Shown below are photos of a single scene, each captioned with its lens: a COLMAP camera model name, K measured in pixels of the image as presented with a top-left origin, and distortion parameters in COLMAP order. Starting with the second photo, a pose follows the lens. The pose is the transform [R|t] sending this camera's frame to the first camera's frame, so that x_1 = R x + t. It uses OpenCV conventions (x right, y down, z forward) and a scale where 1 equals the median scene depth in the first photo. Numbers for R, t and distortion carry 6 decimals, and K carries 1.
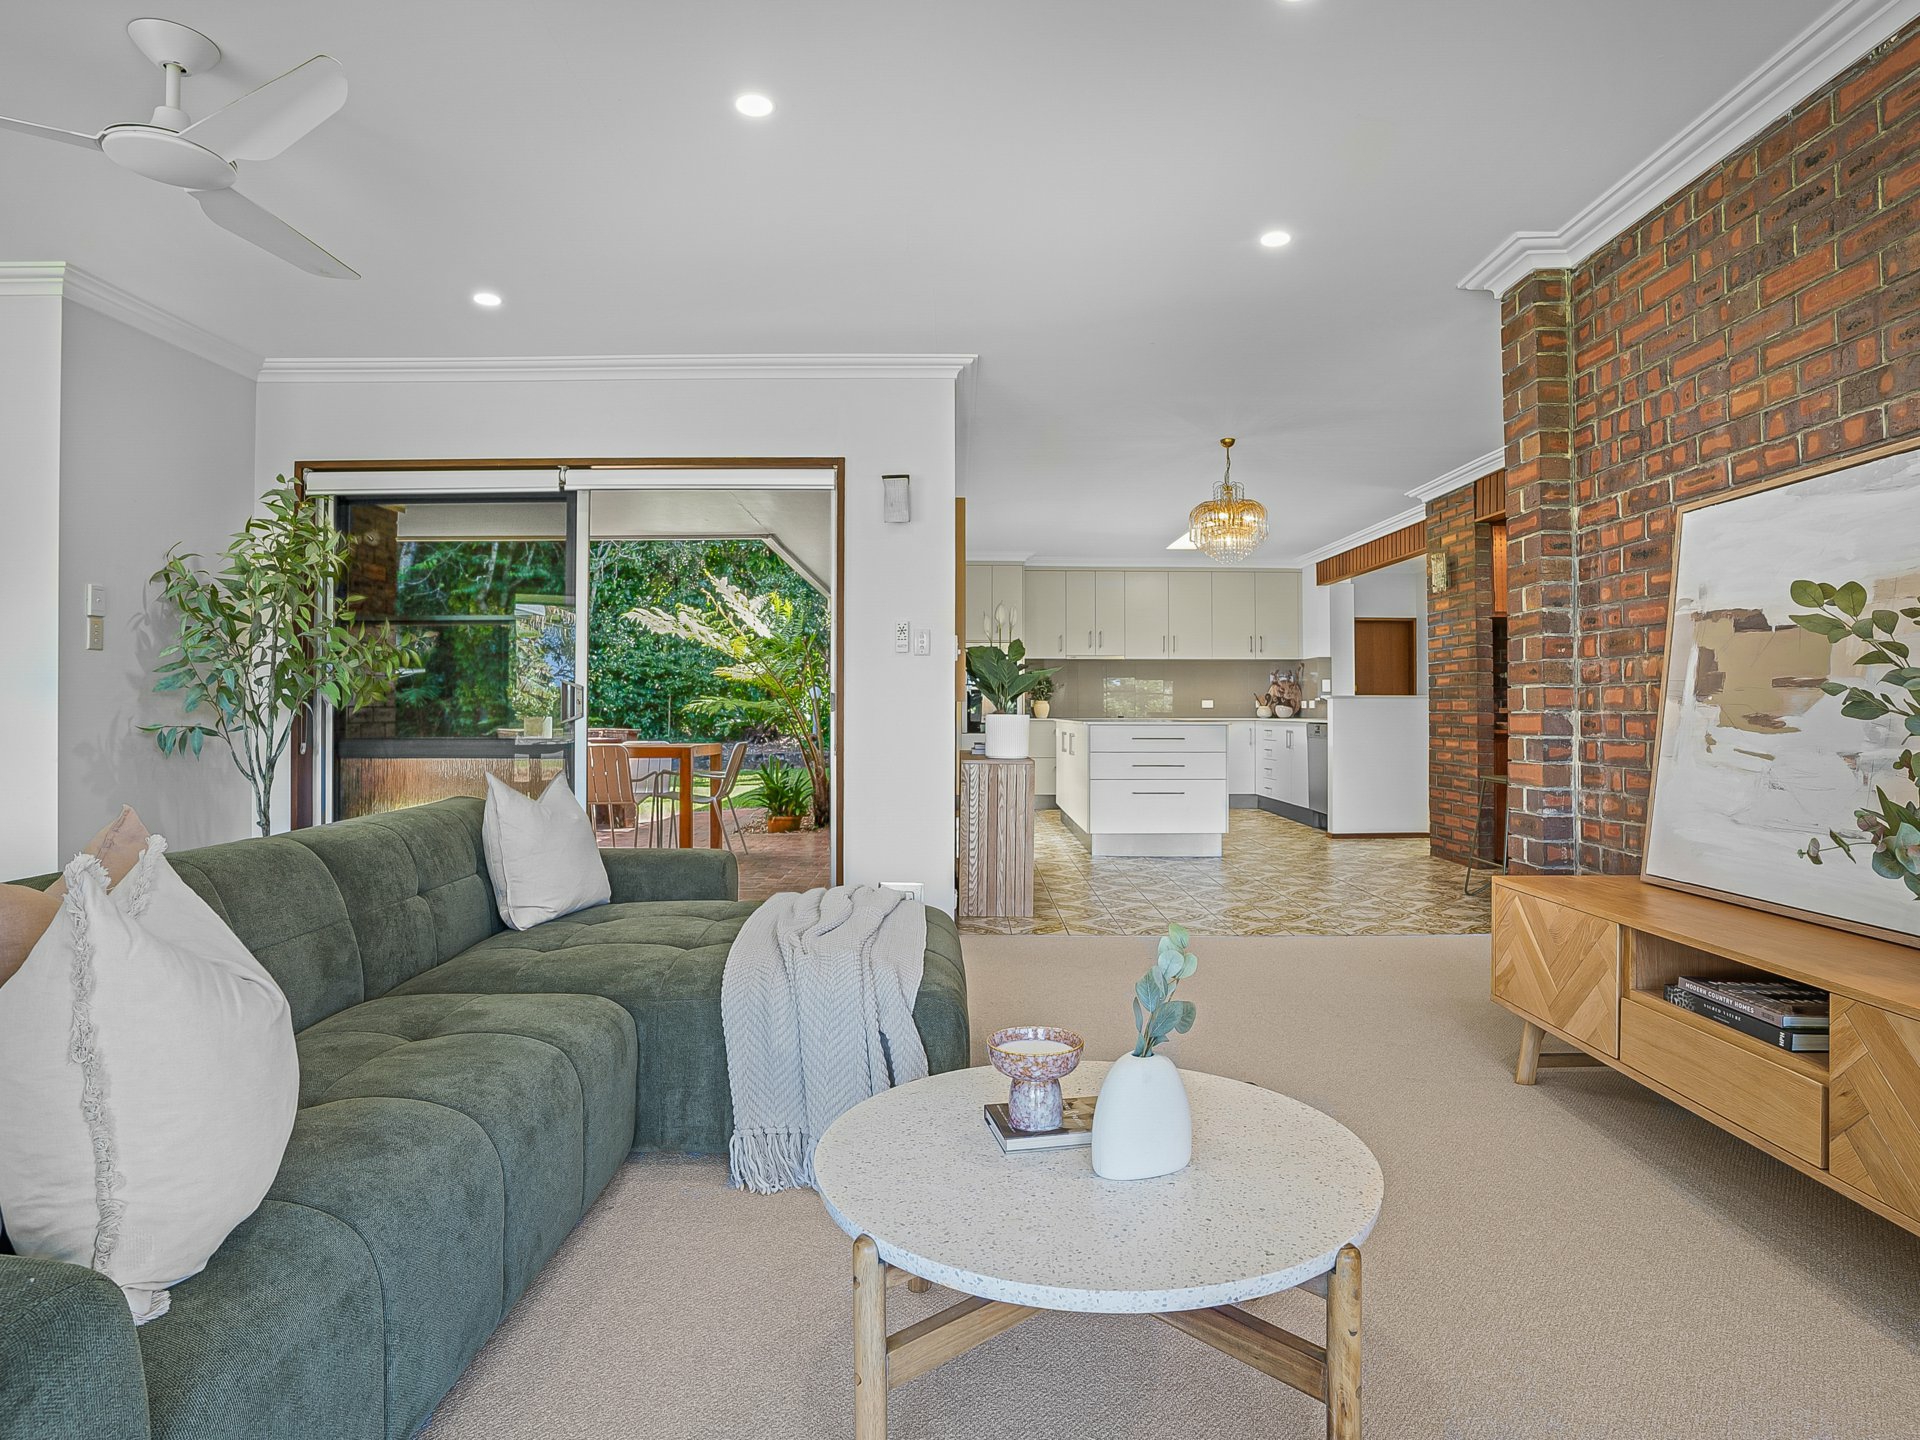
lens RADIAL K [[1004.0, 0, 960.0], [0, 1004.0, 706.3], [0, 0, 1]] dist [-0.018698, -0.001295]
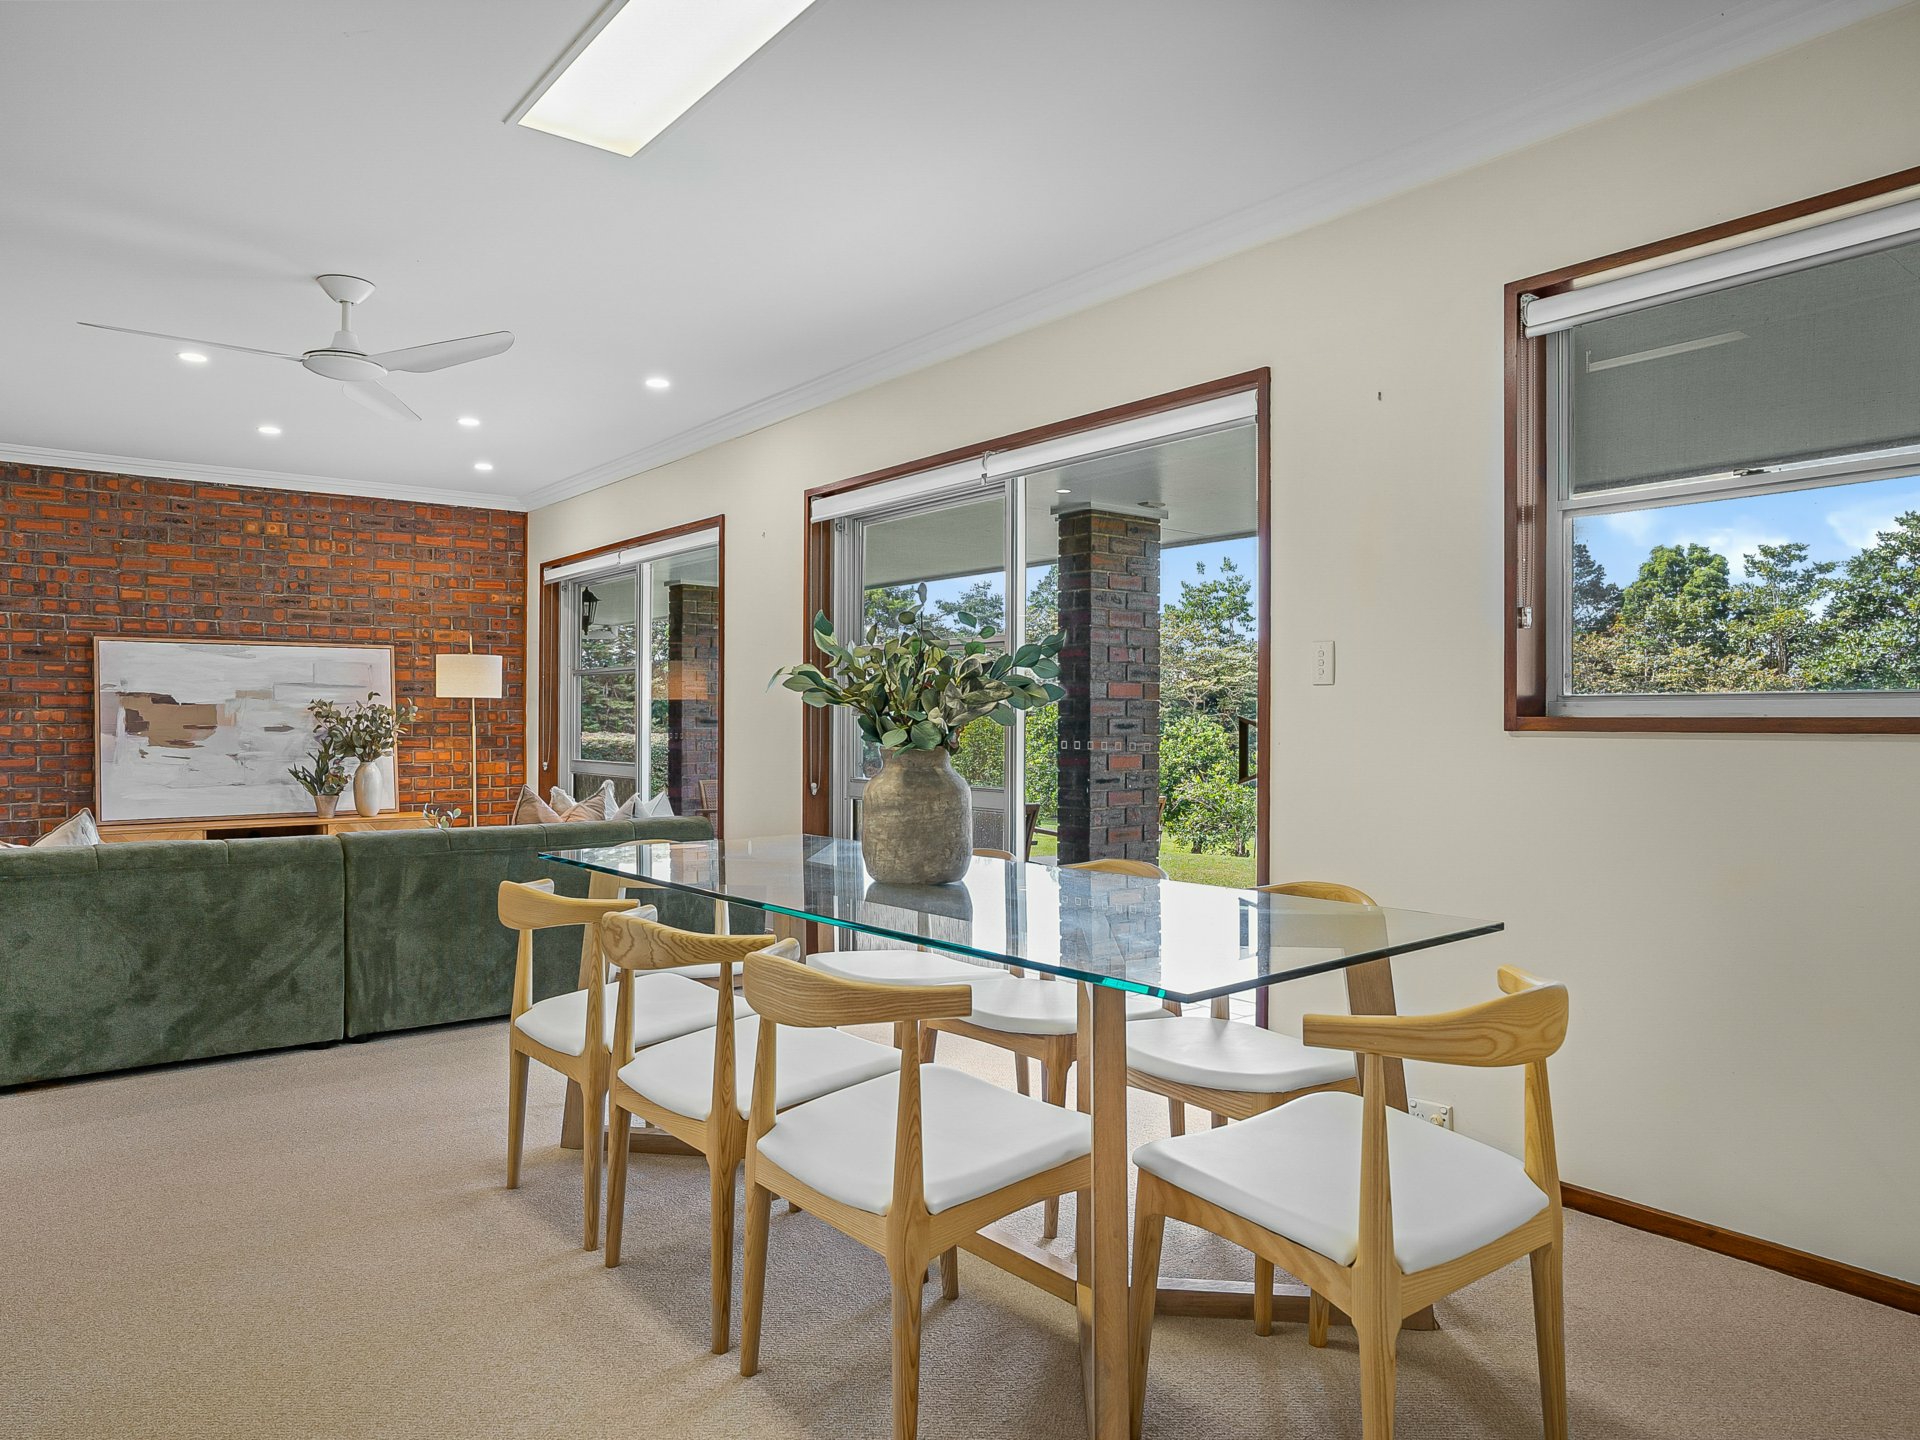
lens RADIAL K [[1185.8, 0, 968.5], [0, 1185.8, 710.7], [0, 0, 1]] dist [-0.004574, -0.000454]
pose [[-0.601598, -0.002403, 0.798796, -2.365444], [-0.003562, 0.999994, 0.000326, -0.063850], [-0.798791, -0.002650, -0.601602, 1.101340]]
